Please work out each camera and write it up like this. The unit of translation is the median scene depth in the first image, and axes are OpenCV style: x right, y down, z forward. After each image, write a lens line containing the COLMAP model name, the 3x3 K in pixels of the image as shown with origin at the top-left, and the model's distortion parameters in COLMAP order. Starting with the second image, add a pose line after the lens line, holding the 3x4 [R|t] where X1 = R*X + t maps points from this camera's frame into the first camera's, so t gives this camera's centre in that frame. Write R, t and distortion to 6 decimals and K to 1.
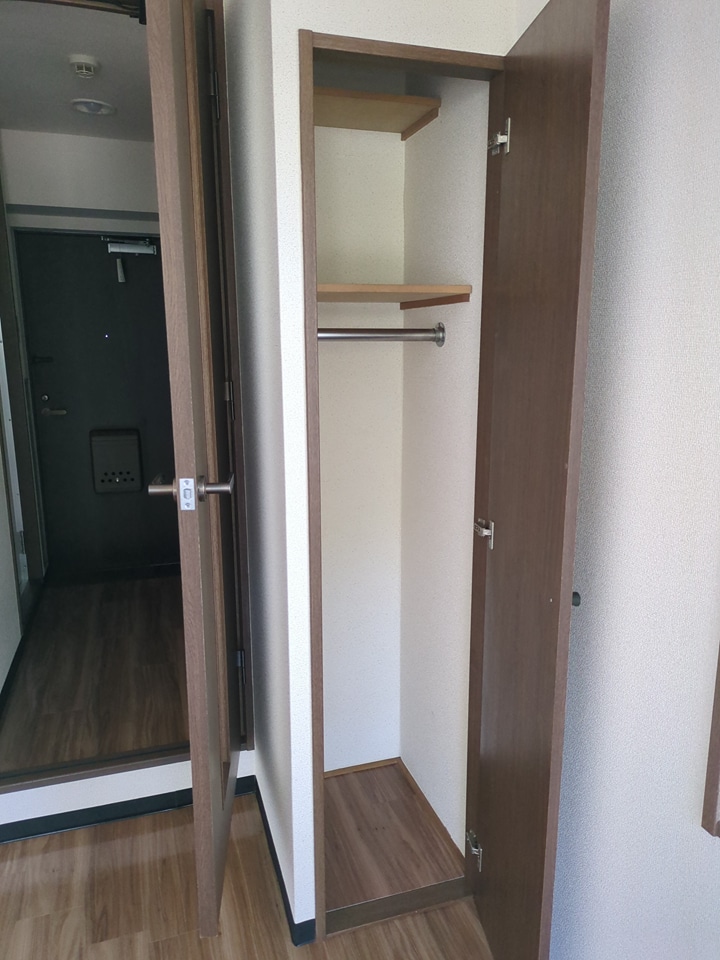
lens RADIAL K [[718.1, 0, 362.4], [0, 718.1, 483.4], [0, 0, 1]] dist [0.024682, -0.008316]
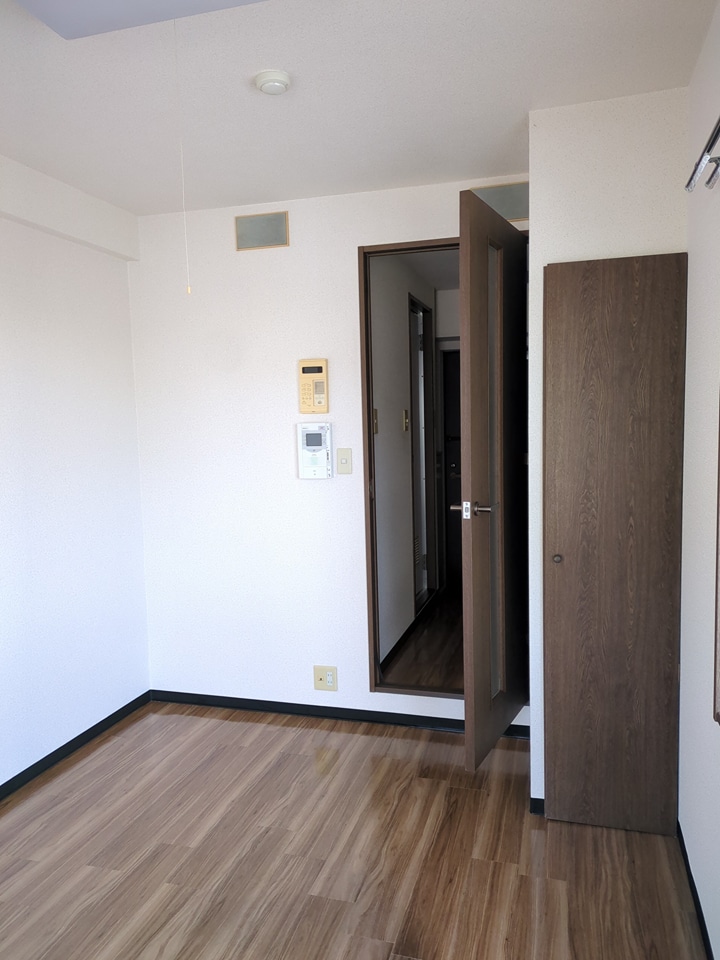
lens RADIAL K [[718.1, 0, 362.4], [0, 718.1, 483.4], [0, 0, 1]] dist [0.024682, -0.008316]
pose [[0.826898, 0.033835, -0.561334, 0.235083], [-0.092170, 0.992844, -0.075931, 0.044999], [0.554748, 0.114525, 0.824099, -0.289271]]
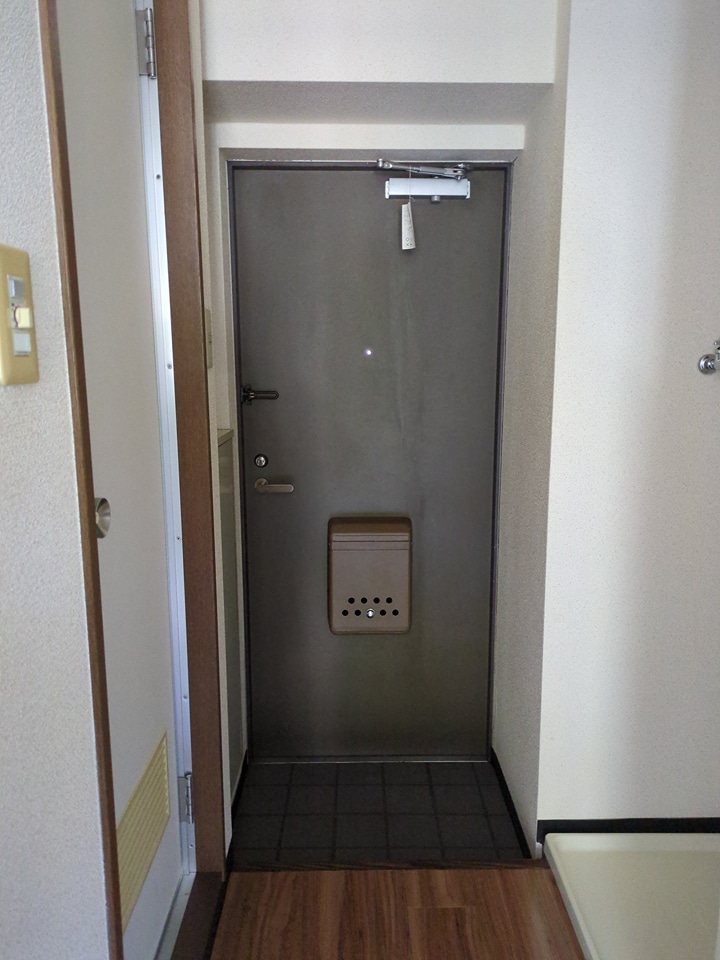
lens RADIAL K [[718.1, 0, 362.4], [0, 718.1, 483.4], [0, 0, 1]] dist [0.024682, -0.008316]
pose [[0.958374, 0.052293, -0.280685, -0.243726], [-0.060700, 0.997928, -0.021334, -0.113439], [0.278988, 0.037484, 0.959563, 0.577806]]
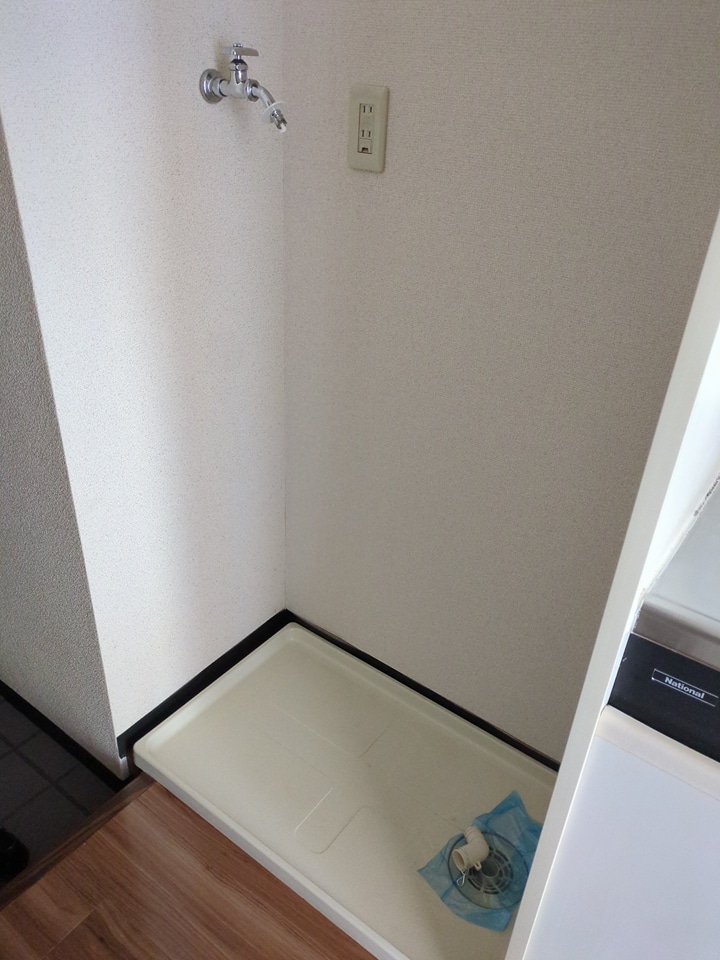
lens RADIAL K [[721.0, 0, 360.1], [0, 721.0, 494.2], [0, 0, 1]] dist [0.024241, -0.001958]
pose [[0.805734, -0.265575, 0.529398, -0.362012], [0.071336, 0.930843, 0.358388, -0.175719], [-0.587966, -0.251000, 0.768957, 0.836866]]
